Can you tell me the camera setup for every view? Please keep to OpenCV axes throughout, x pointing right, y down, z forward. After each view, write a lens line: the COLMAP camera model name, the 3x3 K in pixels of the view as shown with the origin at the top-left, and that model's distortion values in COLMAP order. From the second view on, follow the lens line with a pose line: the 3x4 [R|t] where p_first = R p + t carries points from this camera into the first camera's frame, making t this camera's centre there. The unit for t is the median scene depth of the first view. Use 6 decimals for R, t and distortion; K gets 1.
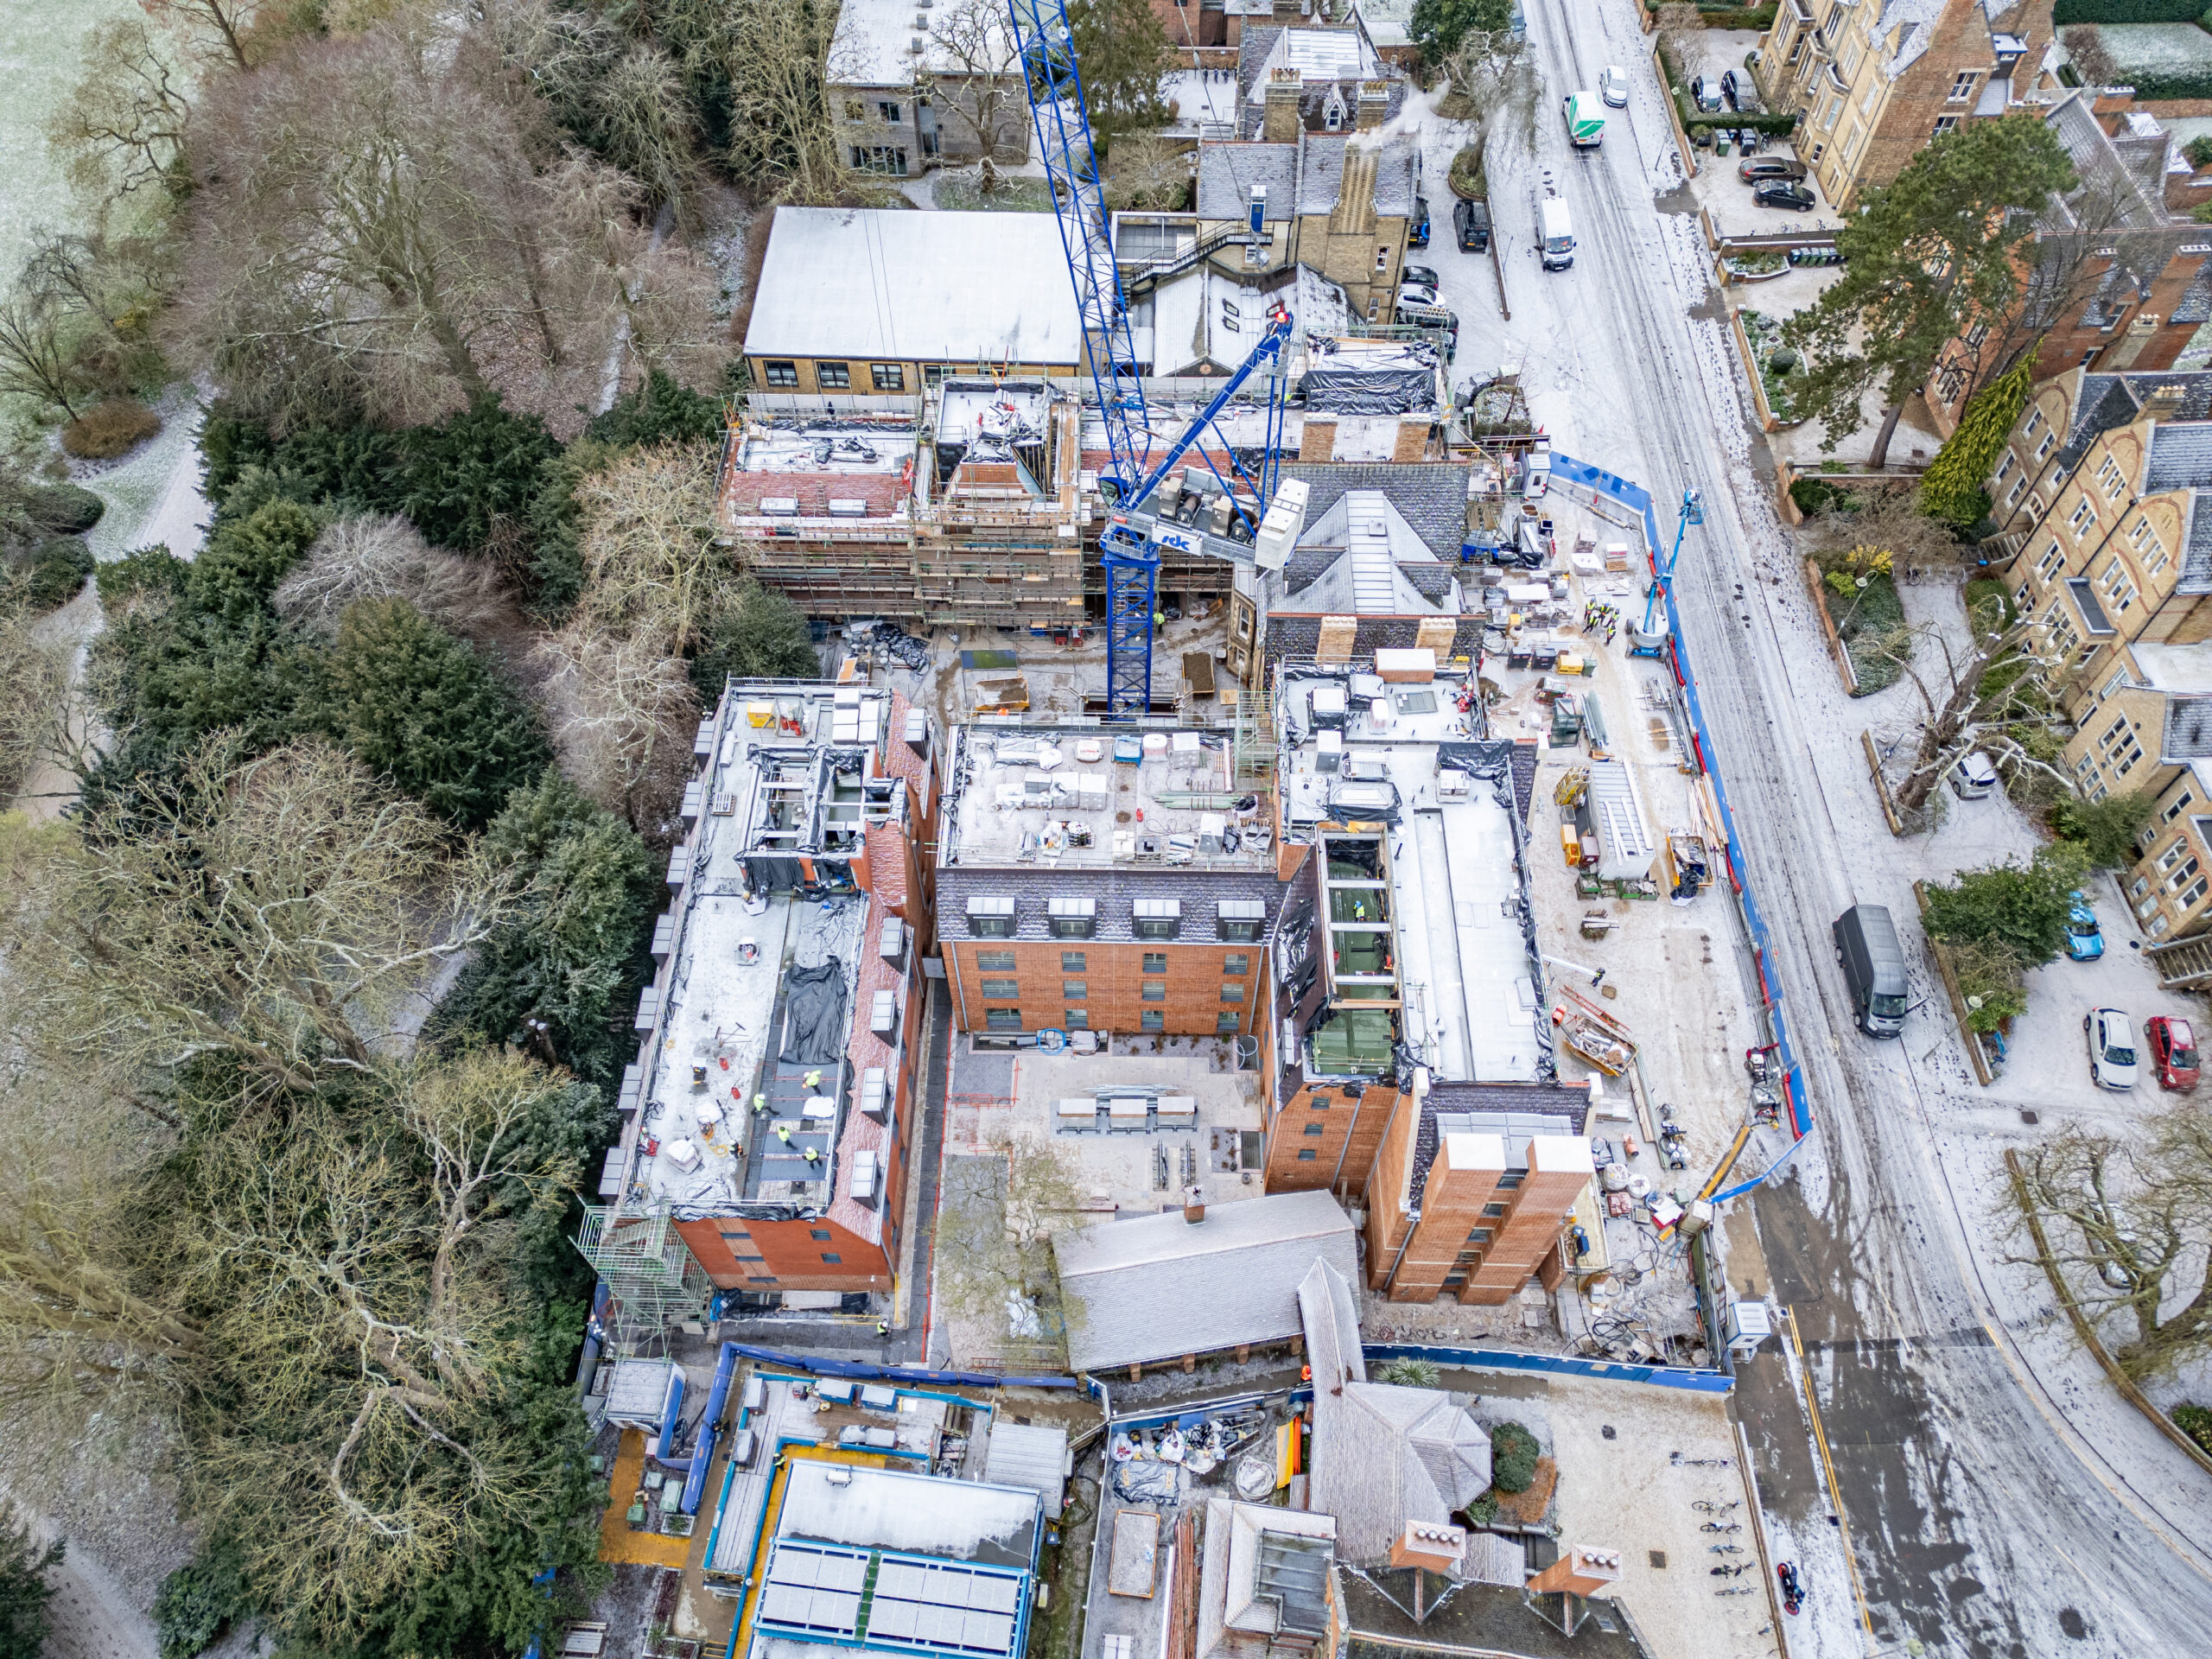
lens RADIAL K [[1492.4, 0, 1091.6], [0, 1492.4, 831.2], [0, 0, 1]] dist [0.075376, -0.077041]
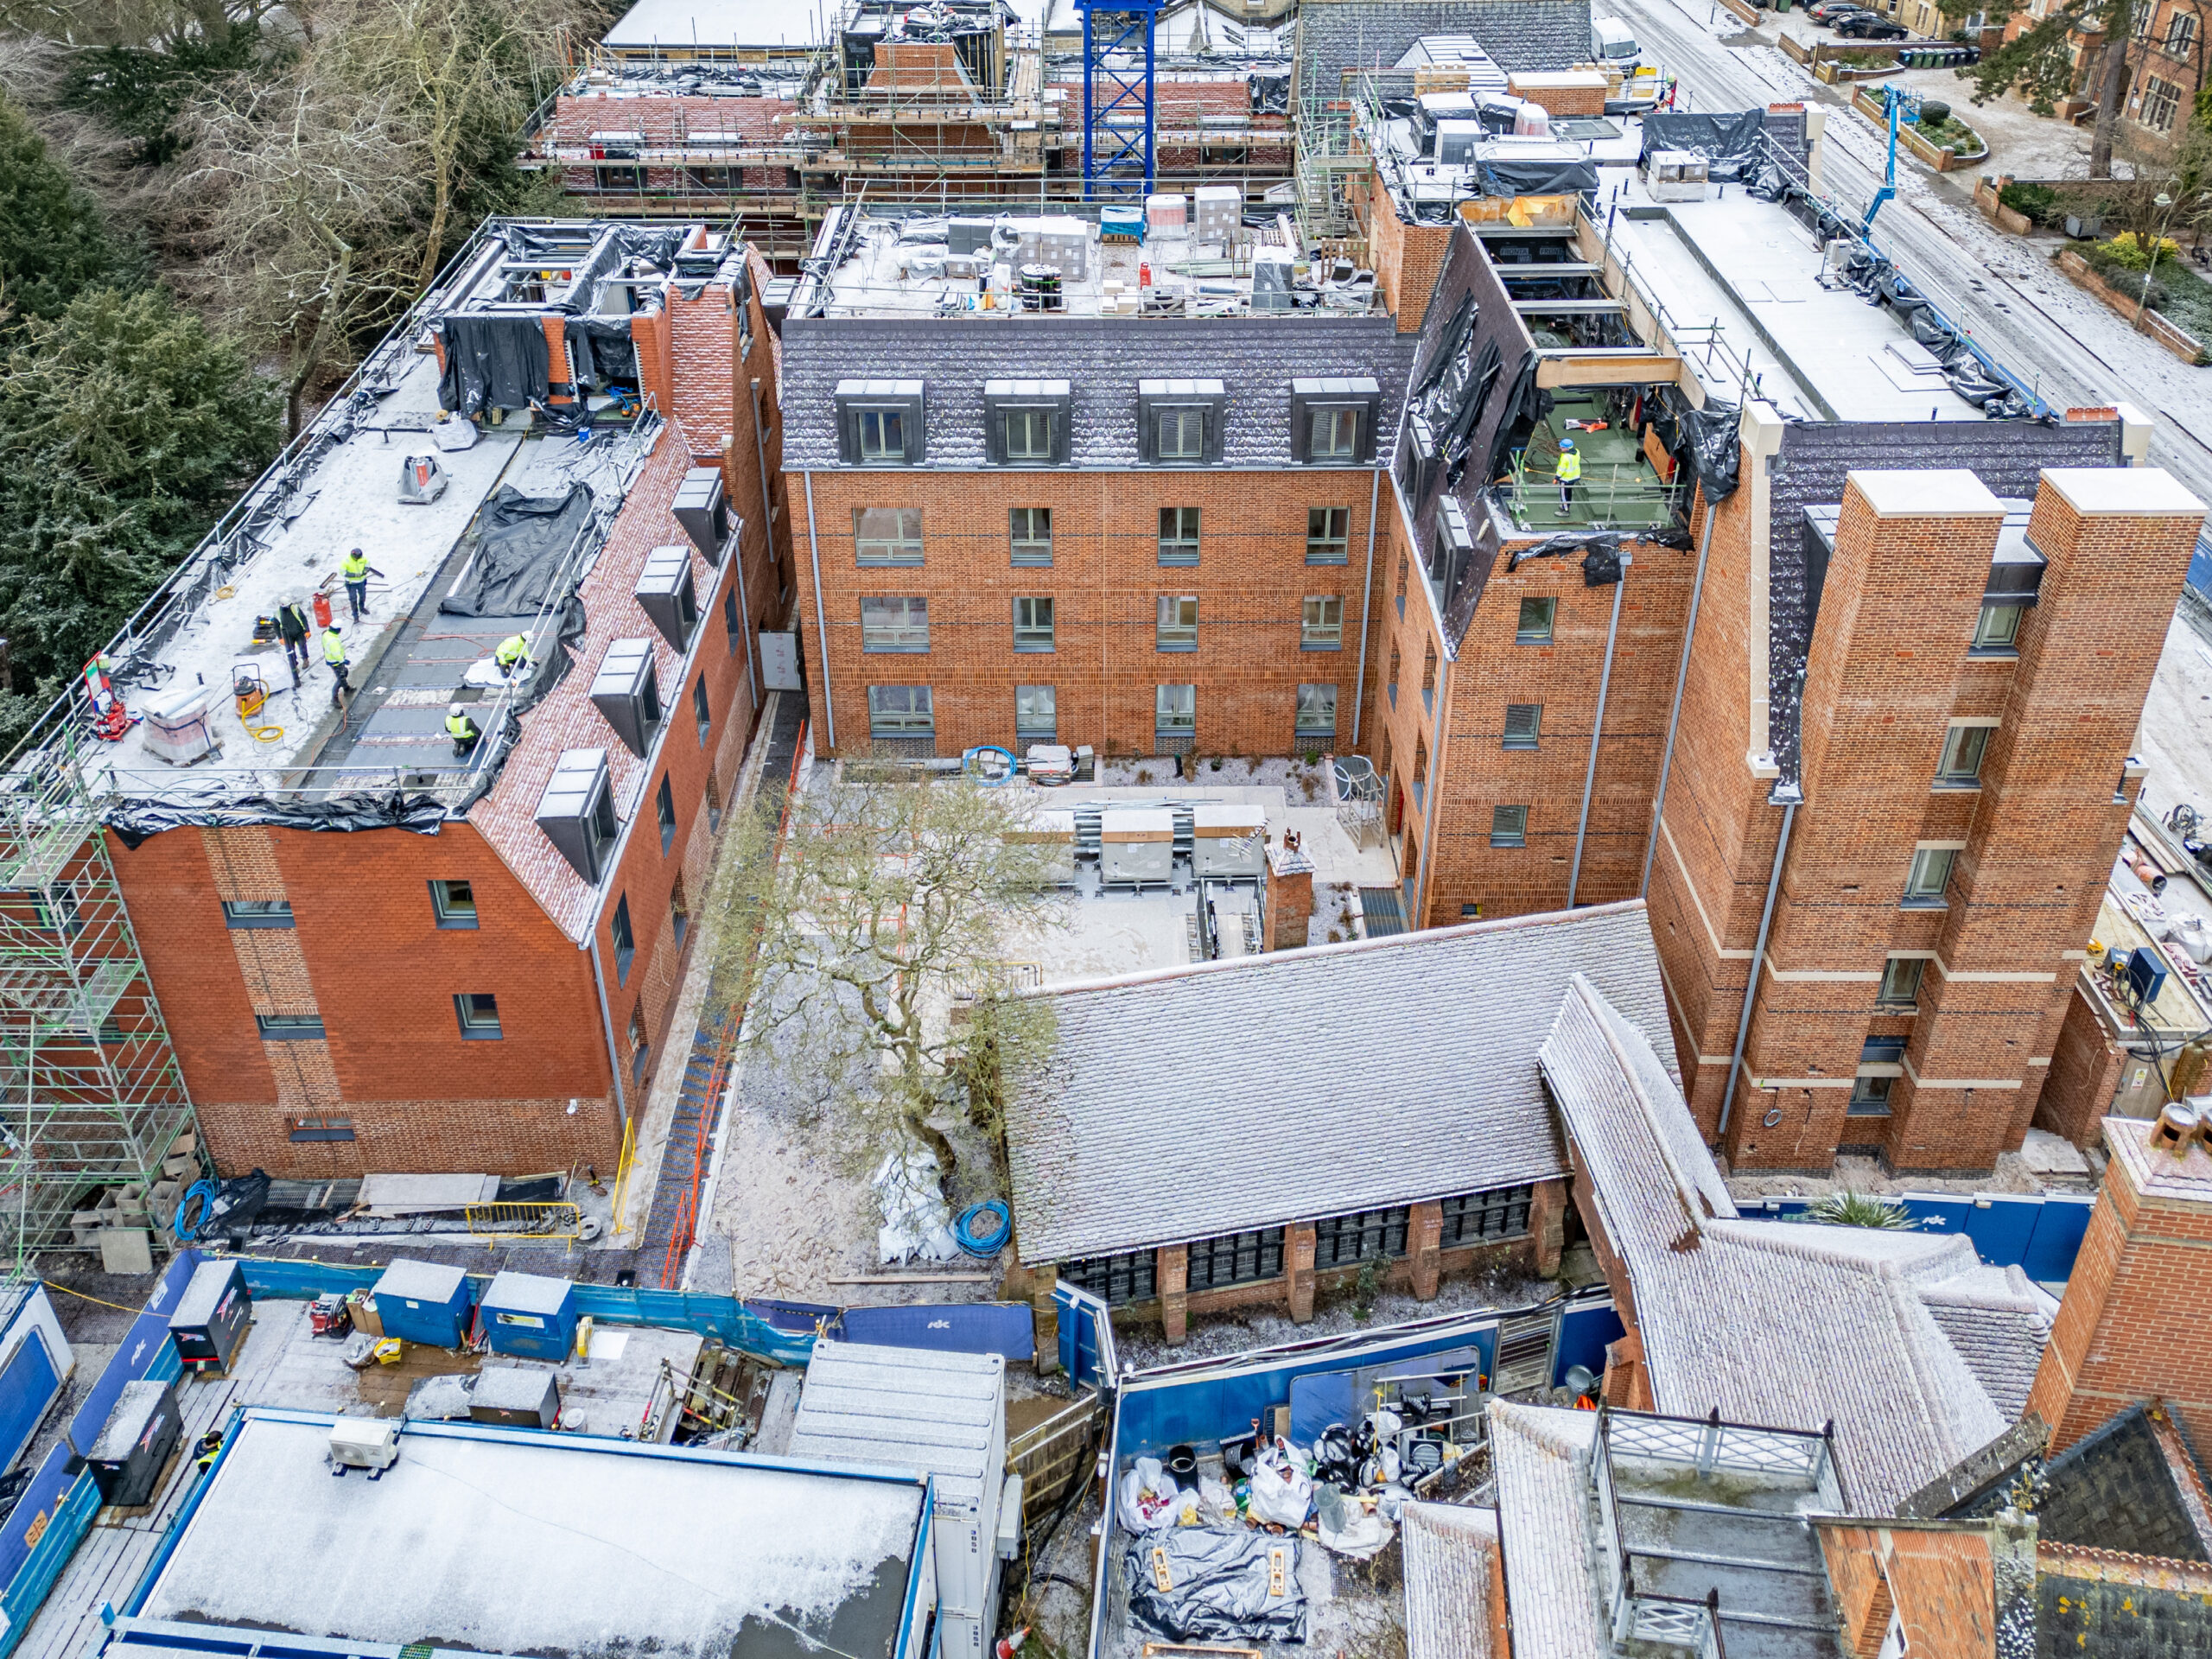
lens RADIAL K [[1492.4, 0, 1091.6], [0, 1492.4, 831.2], [0, 0, 1]] dist [0.075376, -0.077041]
pose [[0.999633, -0.002102, 0.027018, -0.004783], [0.015250, 0.867793, -0.496692, 0.456275], [-0.022402, 0.496921, 0.867506, 0.580971]]
